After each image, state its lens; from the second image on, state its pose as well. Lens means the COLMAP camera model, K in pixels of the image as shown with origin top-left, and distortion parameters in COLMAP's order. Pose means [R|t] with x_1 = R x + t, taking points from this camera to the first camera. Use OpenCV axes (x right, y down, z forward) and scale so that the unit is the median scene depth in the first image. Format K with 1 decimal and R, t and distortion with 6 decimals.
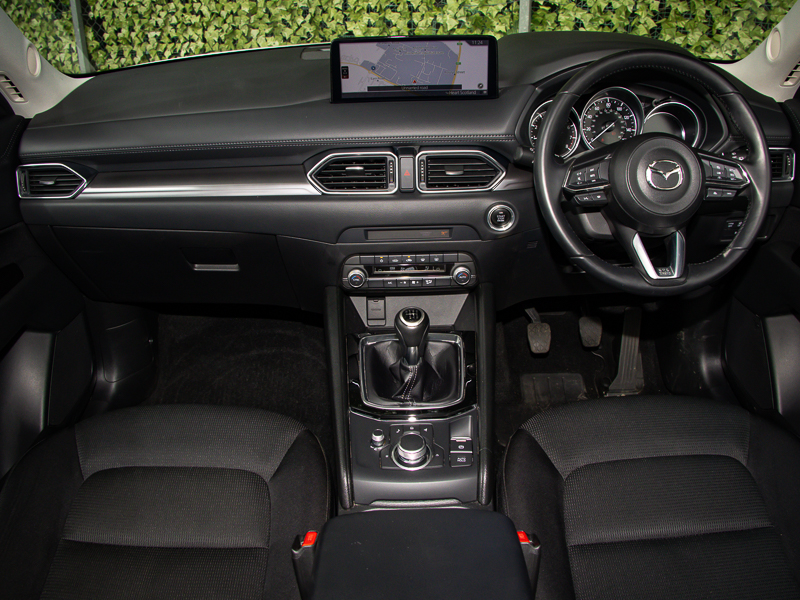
lens RADIAL K [[722.9, 0, 386.4], [0, 722.9, 315.1], [0, 0, 1]] dist [-0.237377, 0.108000]
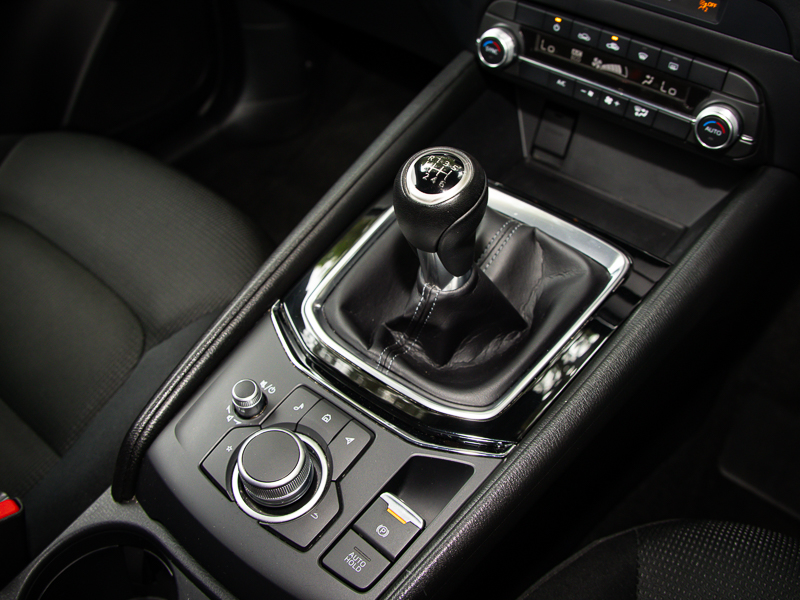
lens RADIAL K [[824.3, 0, 394.1], [0, 824.3, 298.4], [0, 0, 1]] dist [-0.146643, 0.000000]
pose [[0.777525, 0.449021, -0.440268, 0.203607], [-0.314379, 0.883893, 0.346264, -0.068070], [0.544629, -0.130818, 0.828411, 0.524620]]
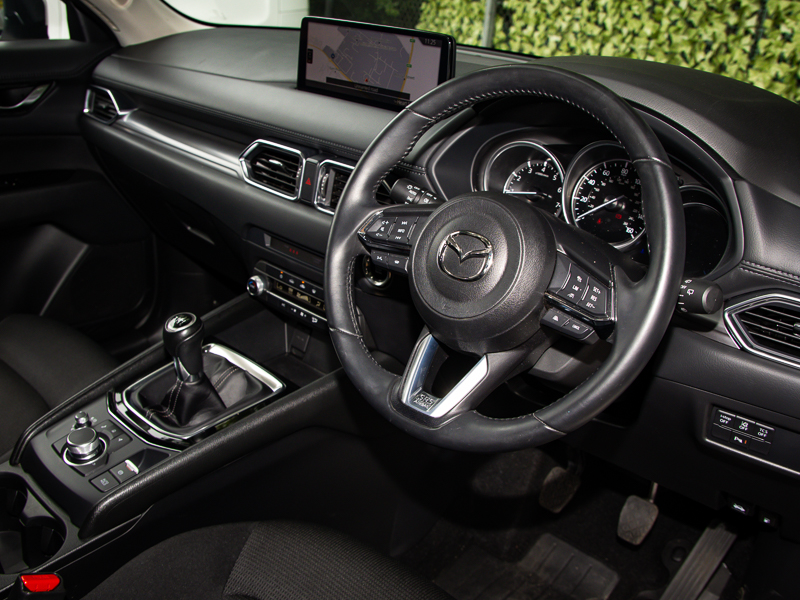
lens RADIAL K [[807.2, 0, 360.7], [0, 807.2, 298.0], [0, 0, 1]] dist [-0.122965, 0.000000]
pose [[0.713864, 0.342643, -0.610732, 0.654542], [-0.400540, 0.915161, 0.045261, -0.132718], [0.574426, 0.212313, 0.790543, 0.301252]]
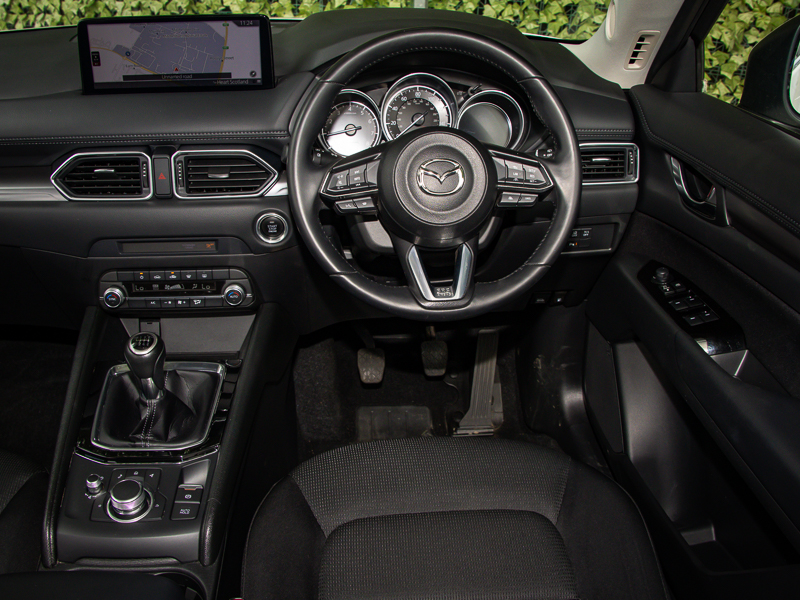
lens RADIAL K [[824.3, 0, 398.2], [0, 824.3, 306.4], [0, 0, 1]] dist [-0.146643, 0.000000]
pose [[0.996926, 0.006653, 0.078061, 0.224302], [-0.004189, 0.999489, -0.031694, -0.010697], [-0.078232, 0.031269, 0.996445, 0.006348]]
